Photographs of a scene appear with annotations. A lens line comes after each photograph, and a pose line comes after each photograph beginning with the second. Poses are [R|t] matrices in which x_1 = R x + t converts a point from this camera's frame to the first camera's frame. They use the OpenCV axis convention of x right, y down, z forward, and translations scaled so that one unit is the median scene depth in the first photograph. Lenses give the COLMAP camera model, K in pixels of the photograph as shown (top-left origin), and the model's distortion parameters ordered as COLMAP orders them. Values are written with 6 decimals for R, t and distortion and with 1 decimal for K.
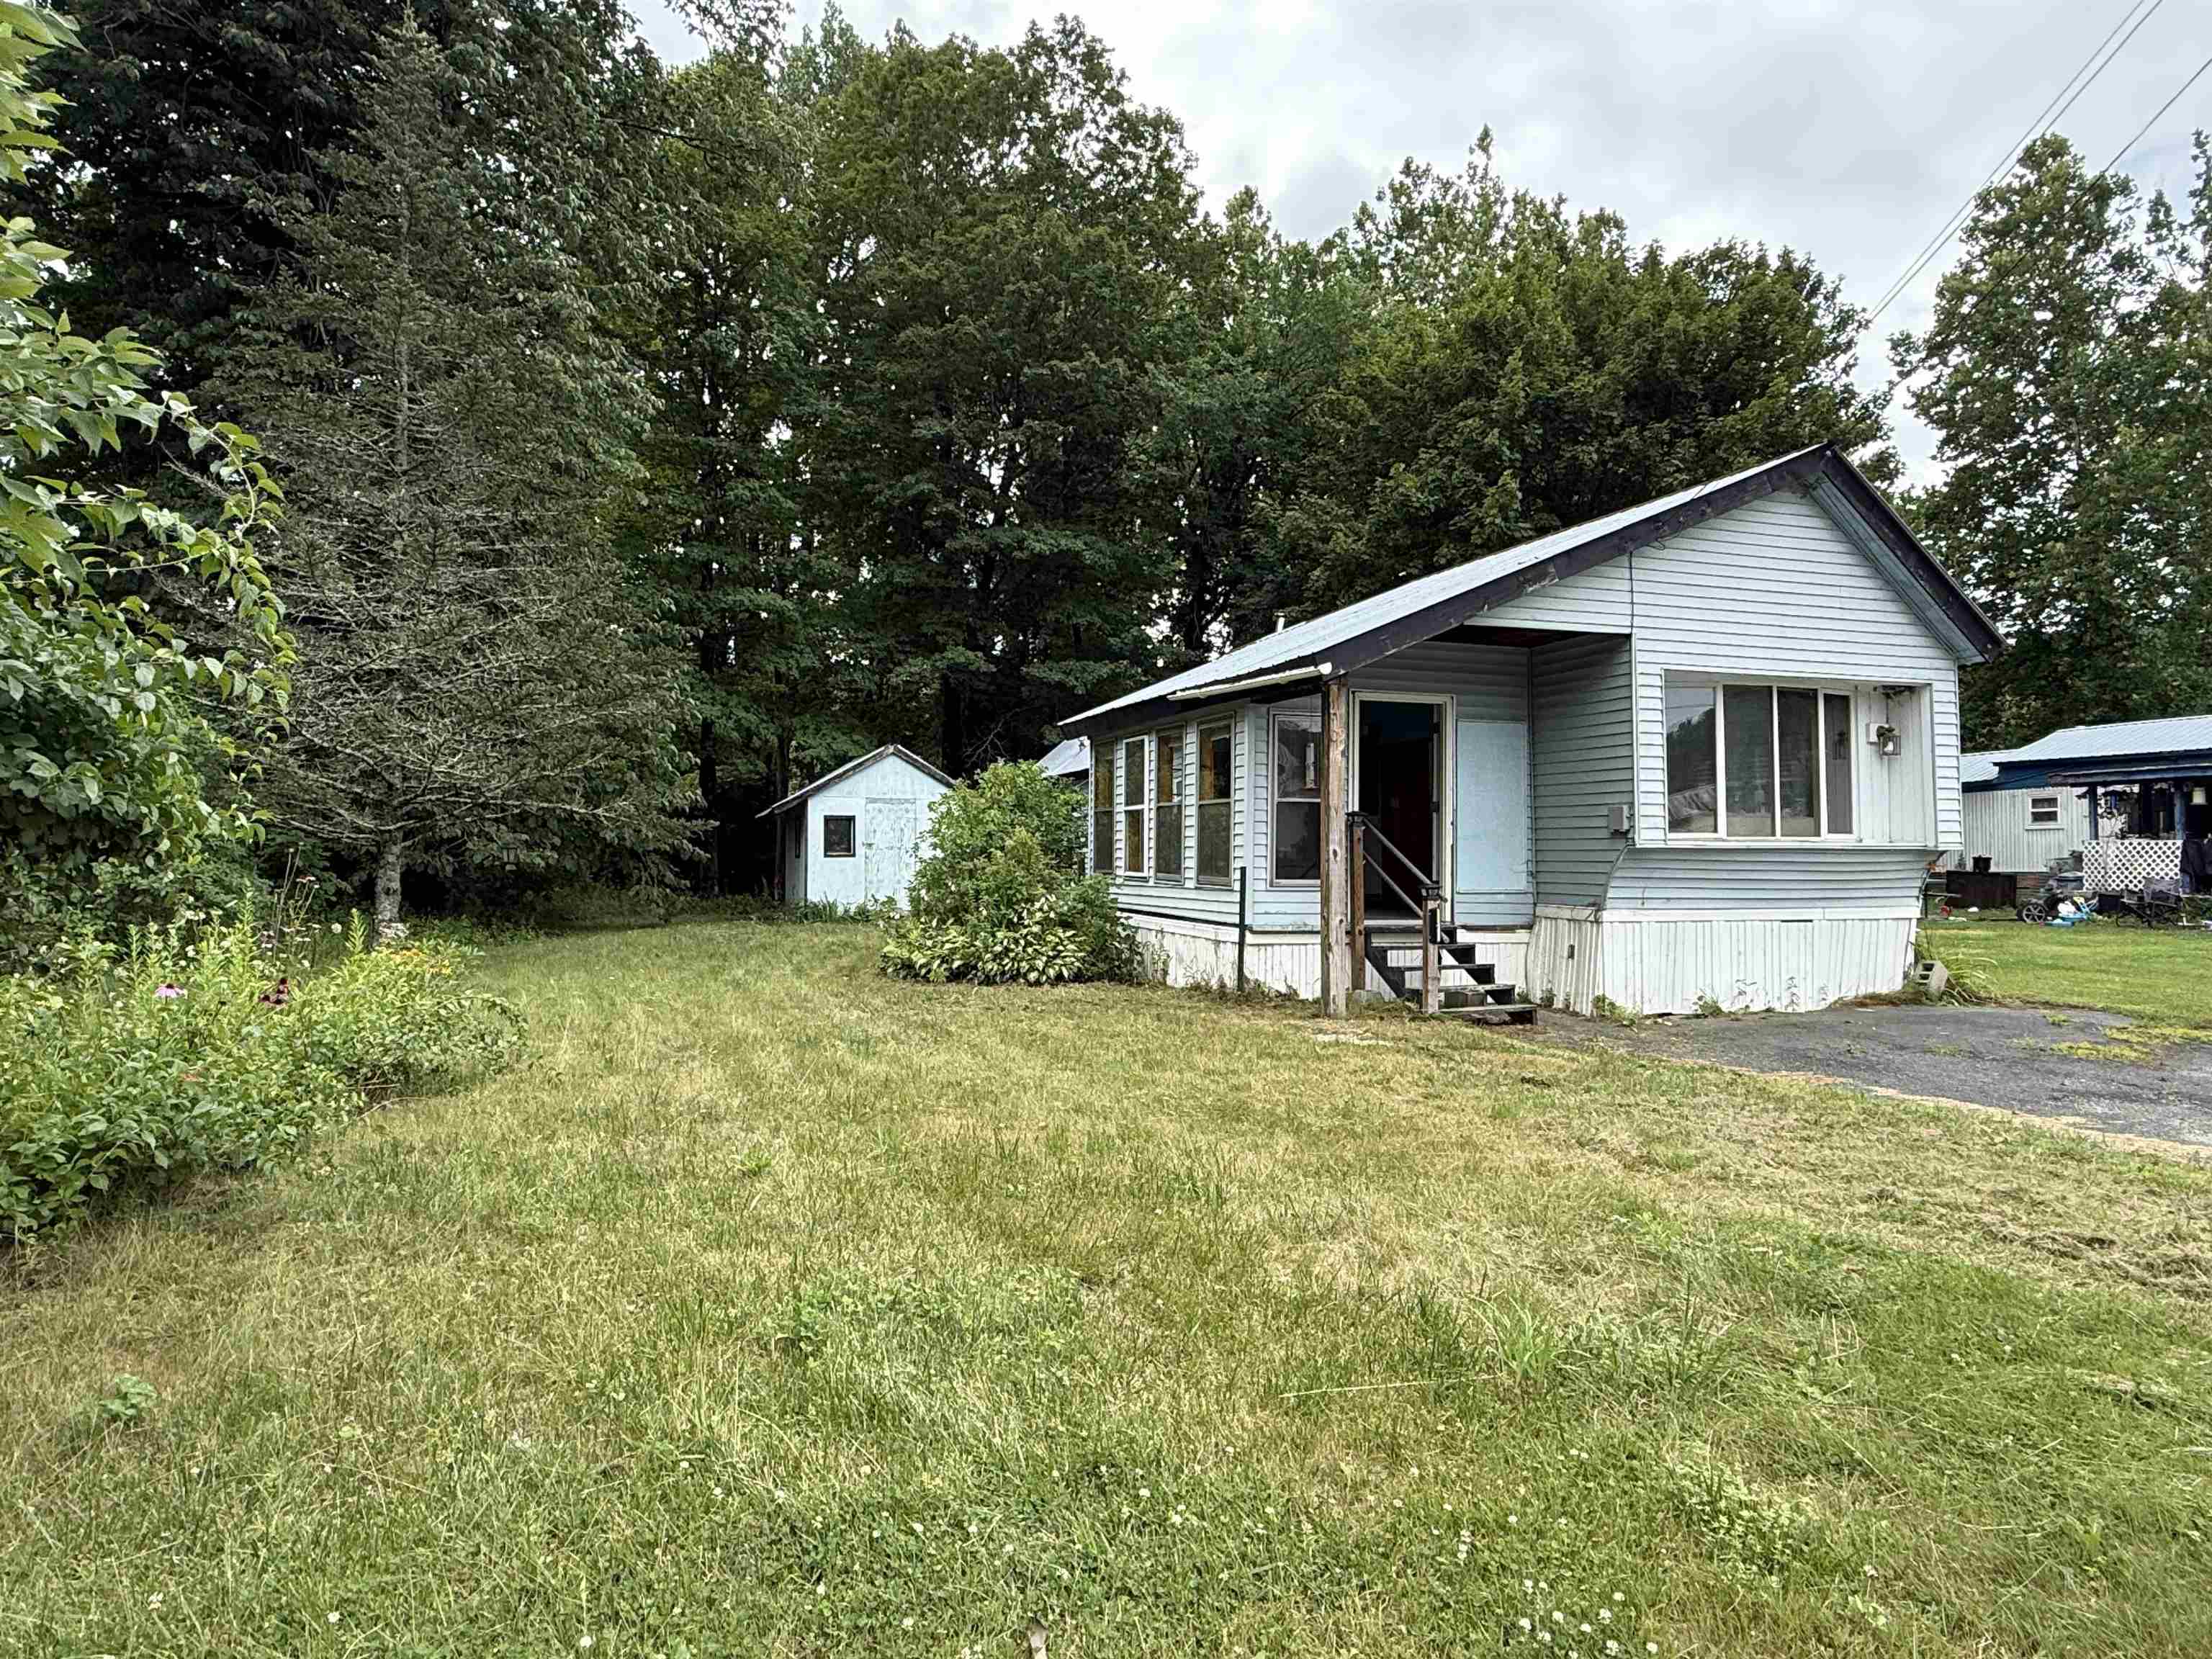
lens RADIAL K [[1358.1, 0, 1112.0], [0, 1358.1, 820.0], [0, 0, 1]] dist [-0.005013, 0.009065]
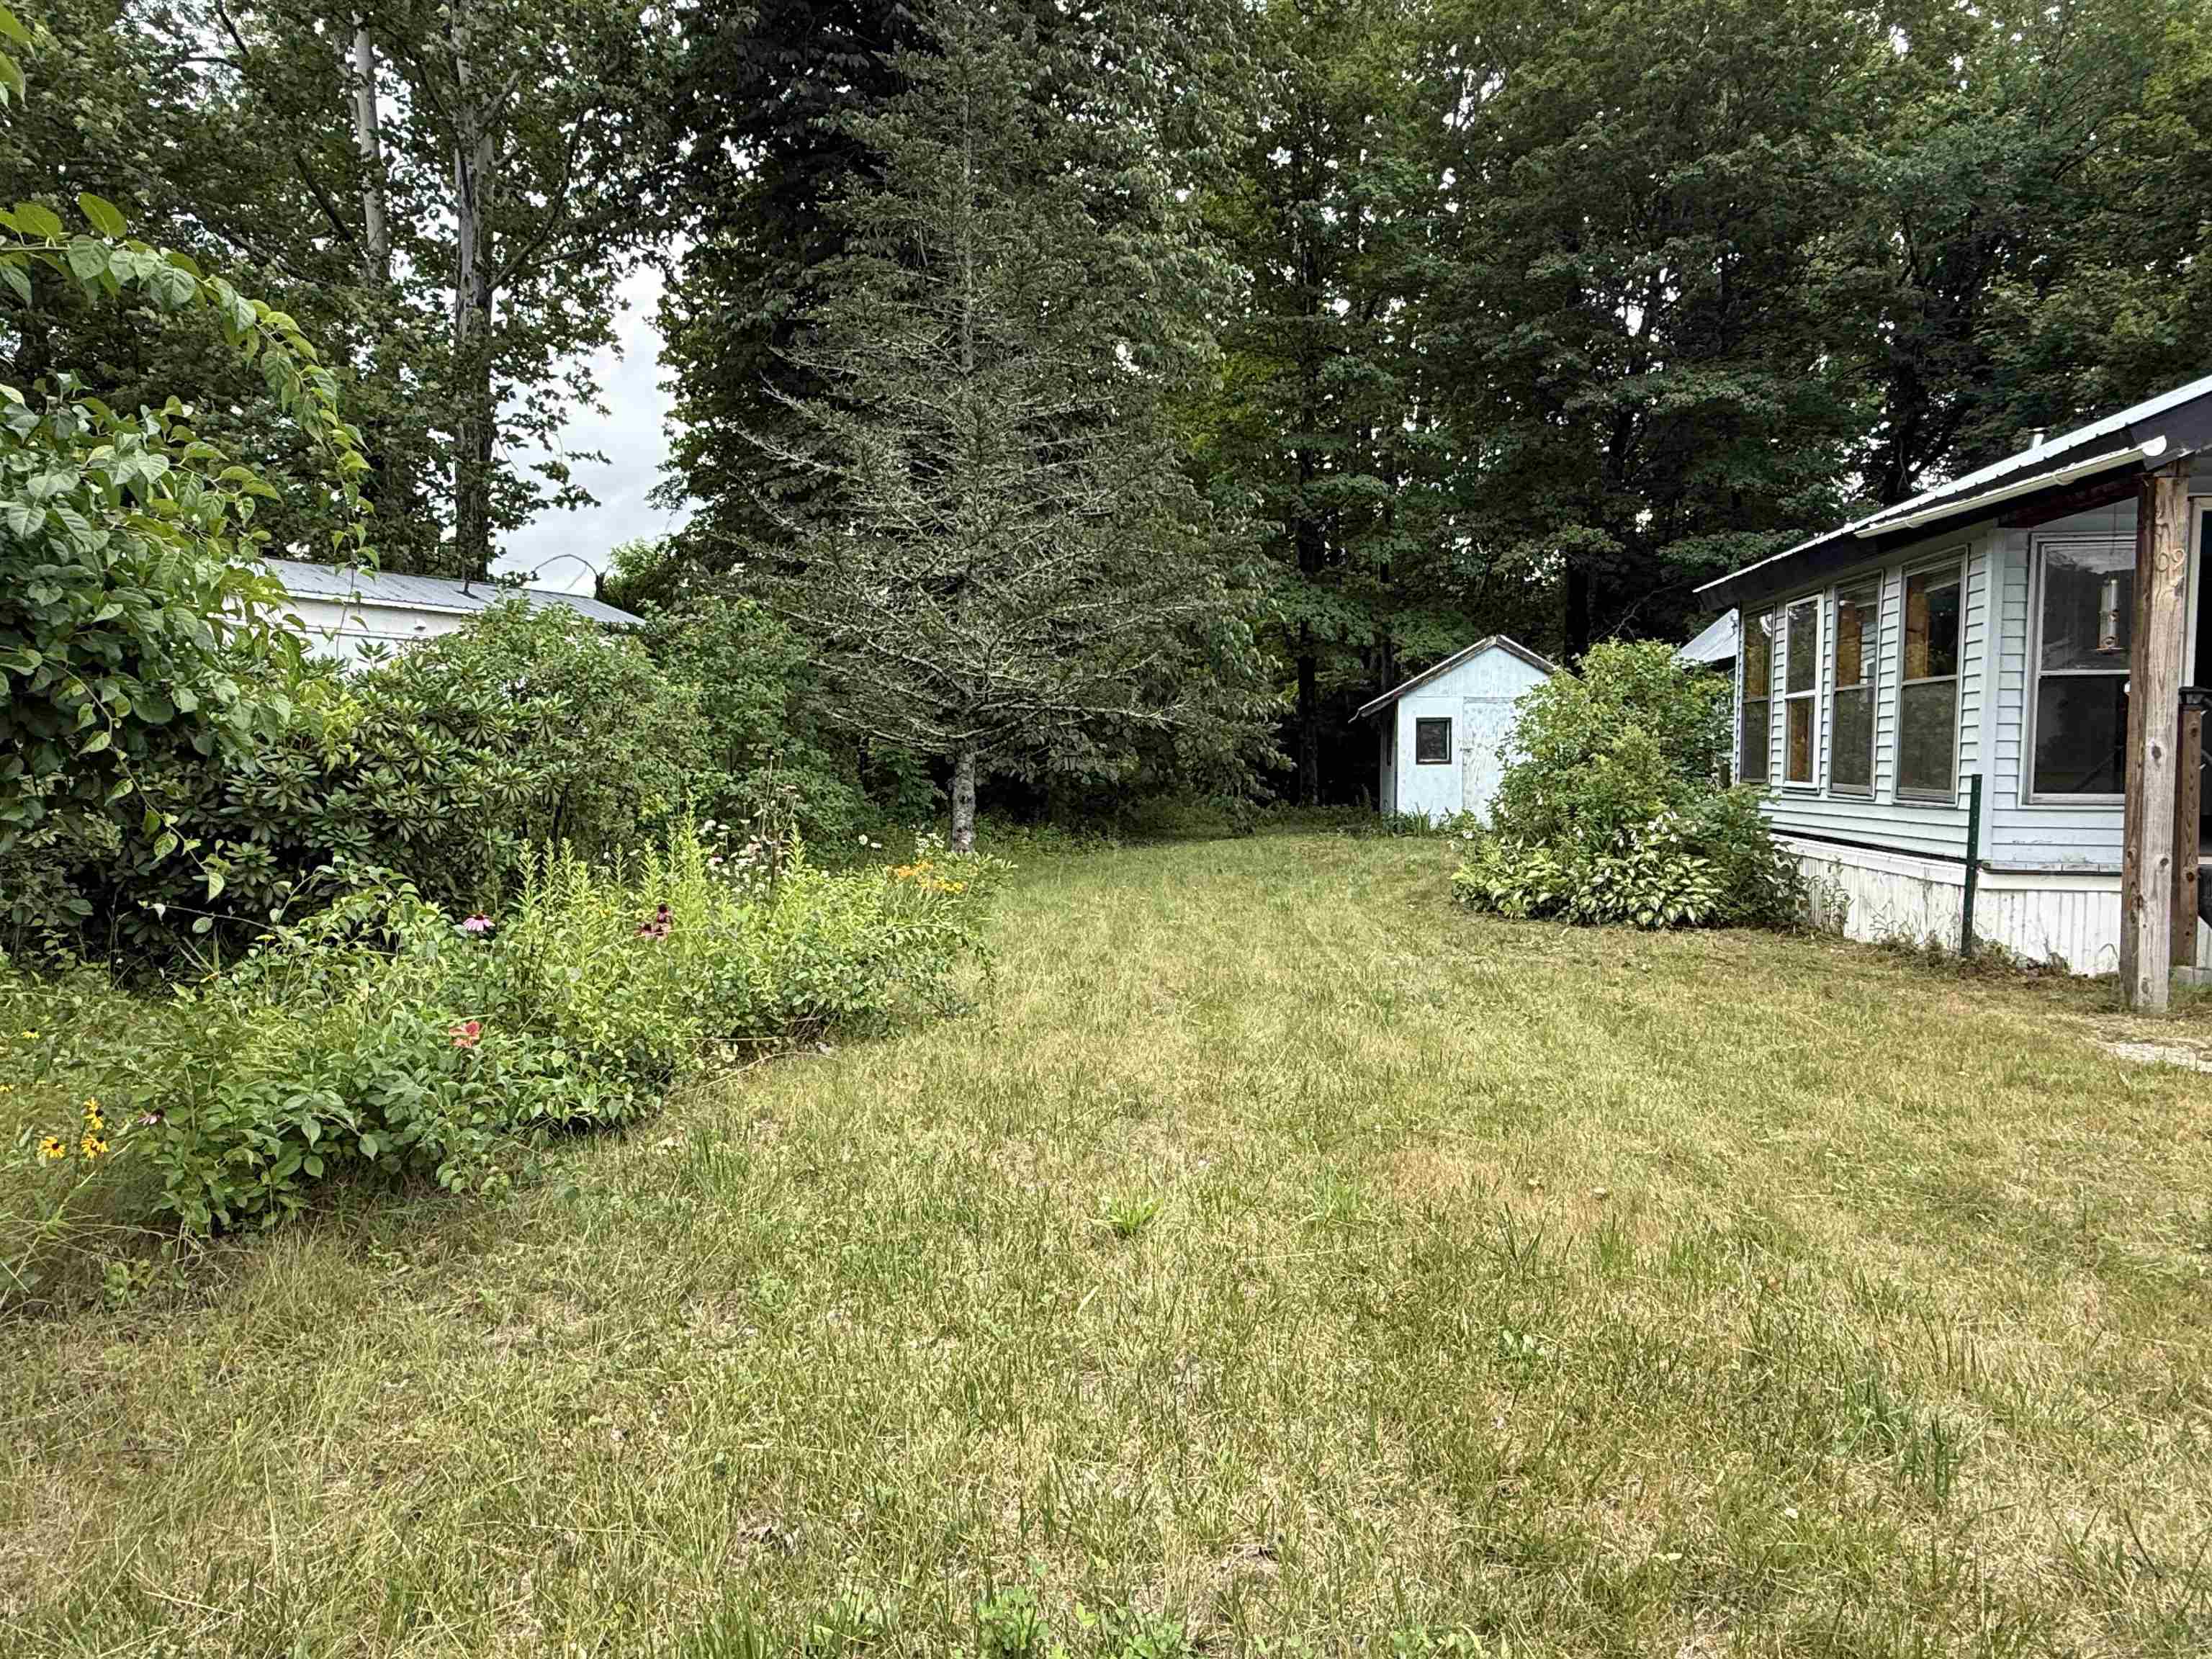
lens RADIAL K [[1358.1, 0, 1095.1], [0, 1358.1, 833.3], [0, 0, 1]] dist [-0.005013, 0.009065]
pose [[0.892294, 0.018482, -0.451076, 0.008759], [0.016439, 0.997169, 0.073376, 0.005760], [0.451155, -0.072889, 0.889464, 0.164965]]
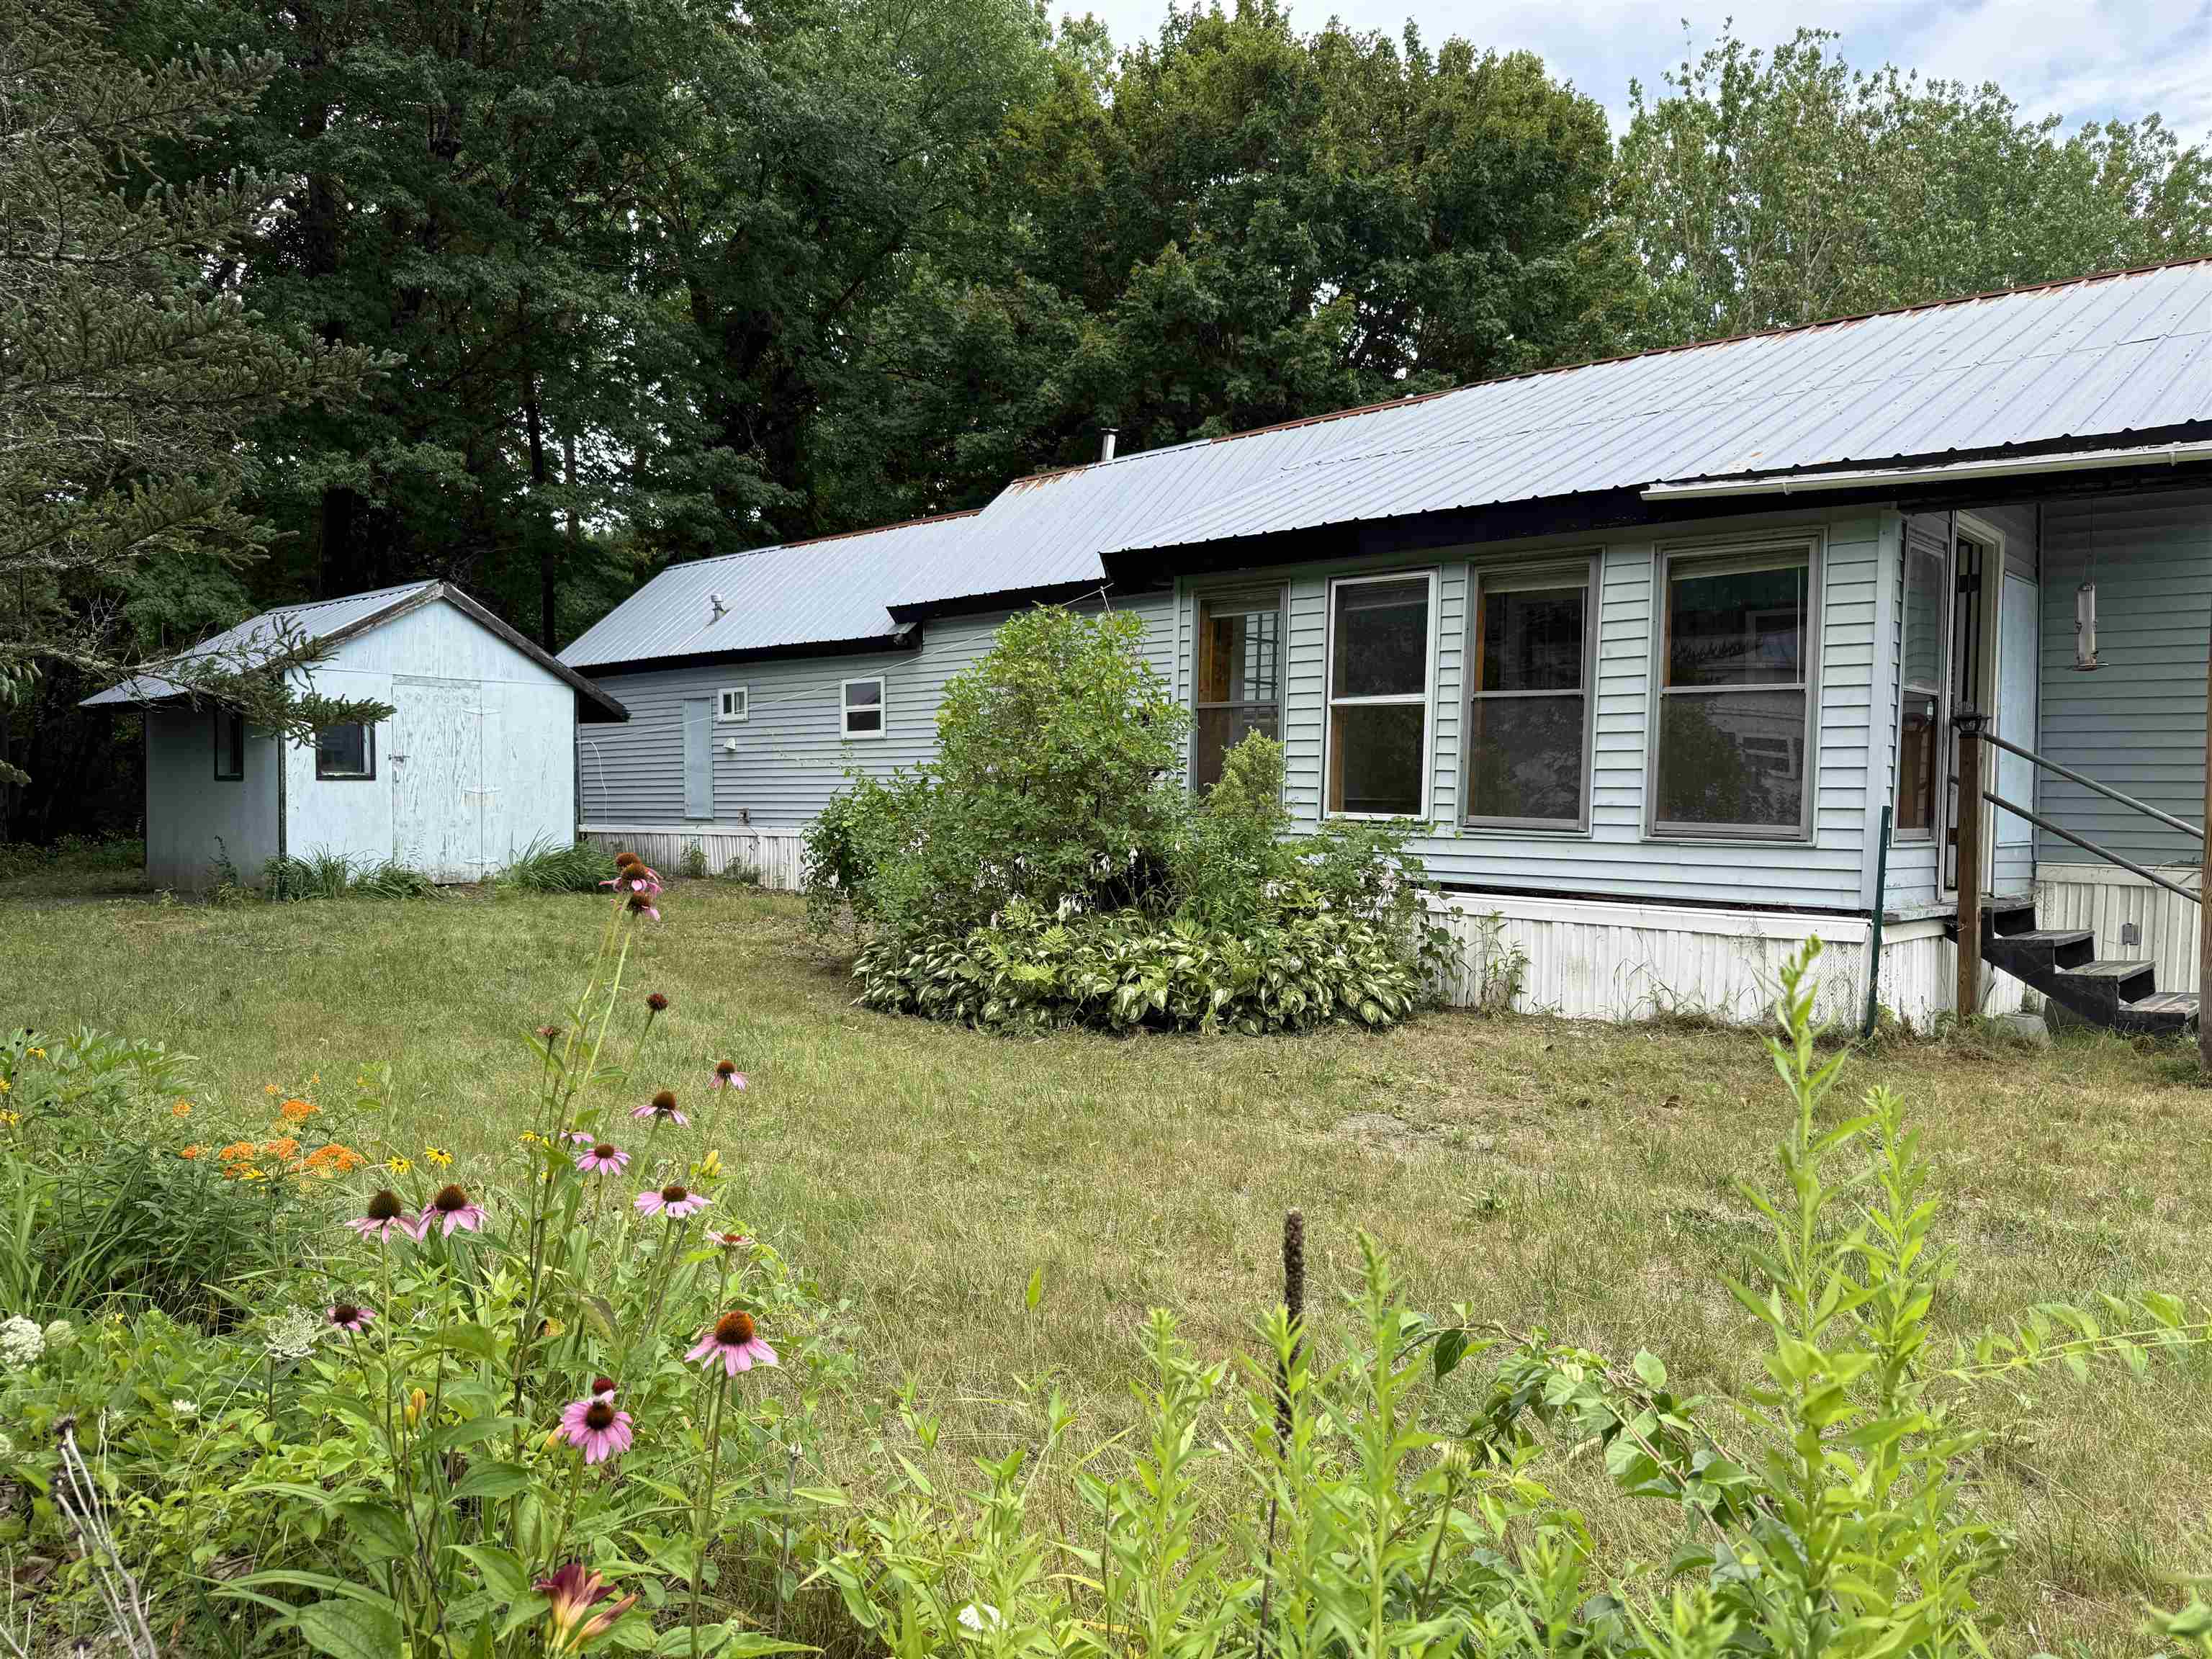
lens RADIAL K [[1550.2, 0, 1100.2], [0, 1550.2, 848.7], [0, 0, 1]] dist [0.050080, -0.037418]
pose [[0.873407, -0.007434, 0.486935, -0.405759], [-0.023793, 0.998038, 0.057912, 0.018435], [-0.486410, -0.062166, 0.871516, 0.492119]]
